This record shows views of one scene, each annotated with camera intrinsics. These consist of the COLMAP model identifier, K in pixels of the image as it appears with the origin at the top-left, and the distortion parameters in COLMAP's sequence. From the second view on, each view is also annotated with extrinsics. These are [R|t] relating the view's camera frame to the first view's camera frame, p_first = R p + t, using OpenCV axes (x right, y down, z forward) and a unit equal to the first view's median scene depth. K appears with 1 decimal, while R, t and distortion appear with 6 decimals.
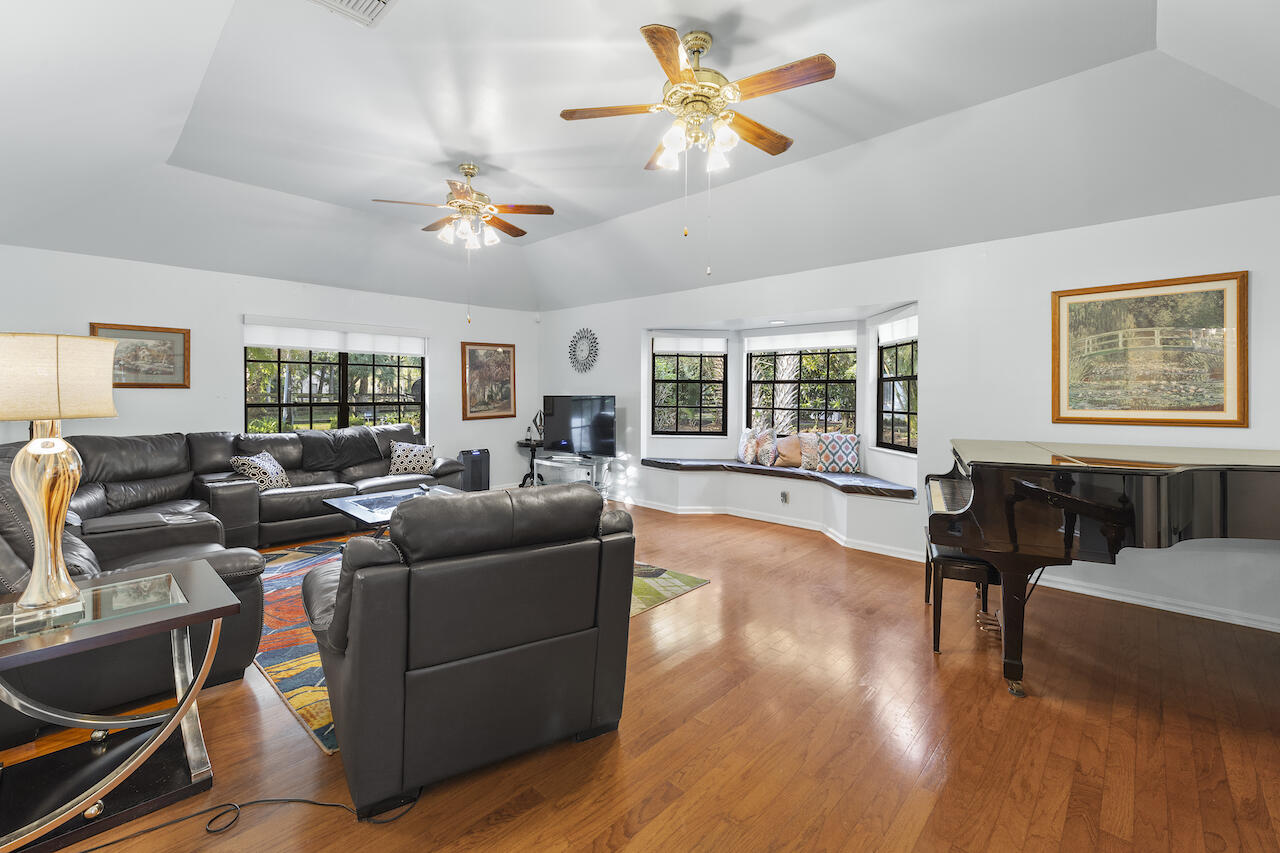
lens RADIAL K [[550.4, 0, 639.6], [0, 550.4, 393.4], [0, 0, 1]] dist [-0.000295, 0.000176]
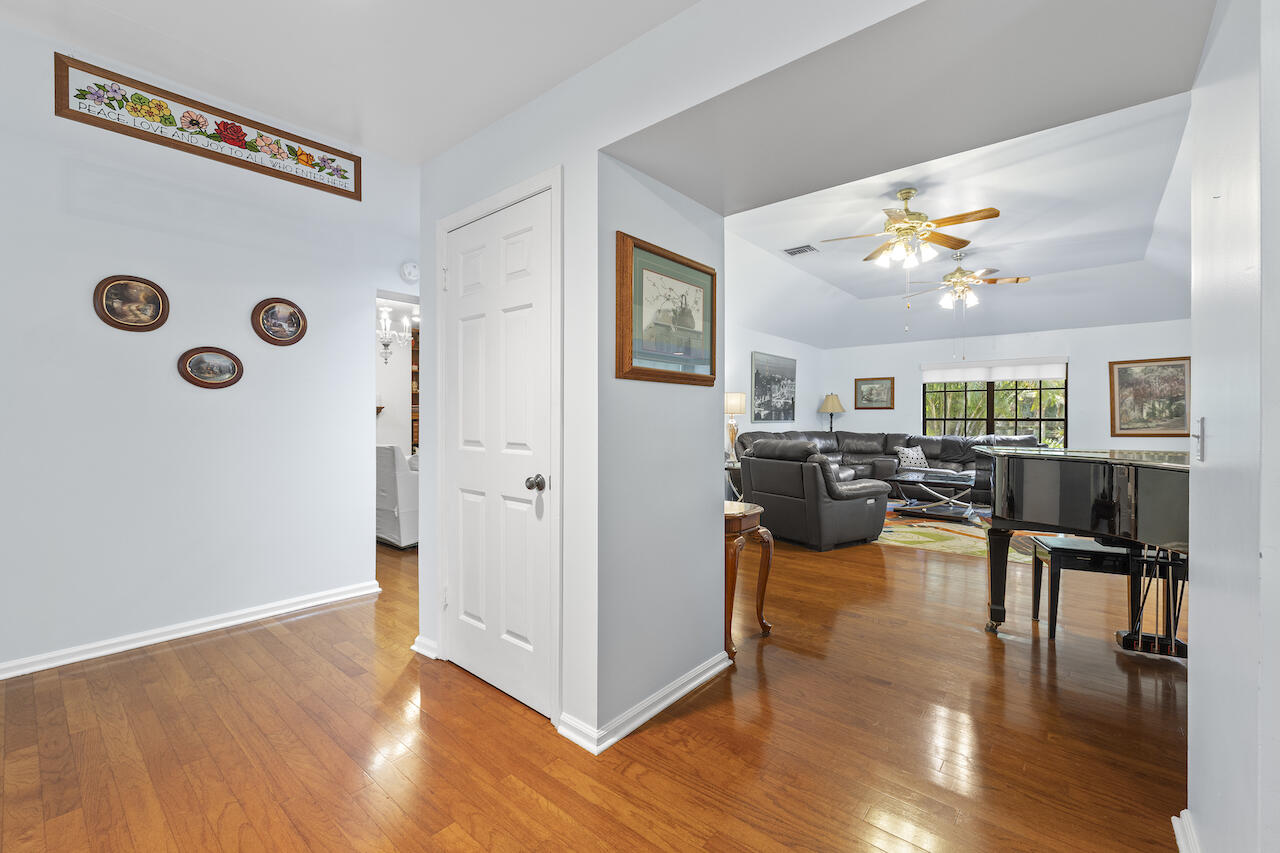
lens RADIAL K [[541.3, 0, 639.0], [0, 541.3, 419.4], [0, 0, 1]] dist [-0.000914, -0.000092]
pose [[0.070274, -0.000676, -0.997527, 0.643357], [-0.004610, 0.999989, -0.001002, 0.021425], [0.997517, 0.004669, 0.070270, 0.029394]]
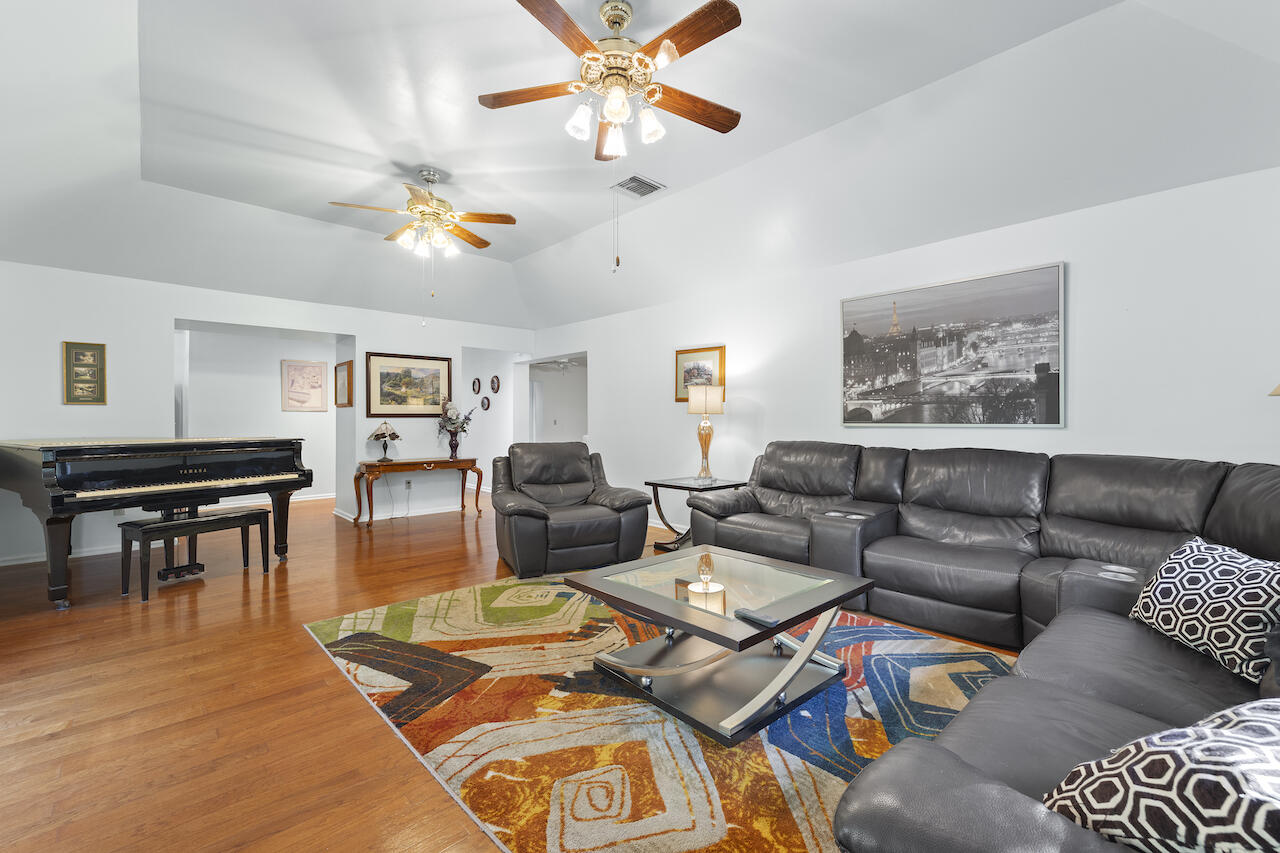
lens RADIAL K [[541.3, 0, 639.0], [0, 541.3, 419.4], [0, 0, 1]] dist [-0.000914, -0.000092]
pose [[-0.998101, -0.000811, 0.061593, -0.219676], [-0.000684, 0.999998, 0.002088, 0.016589], [-0.061594, 0.002042, -0.998099, 0.947129]]
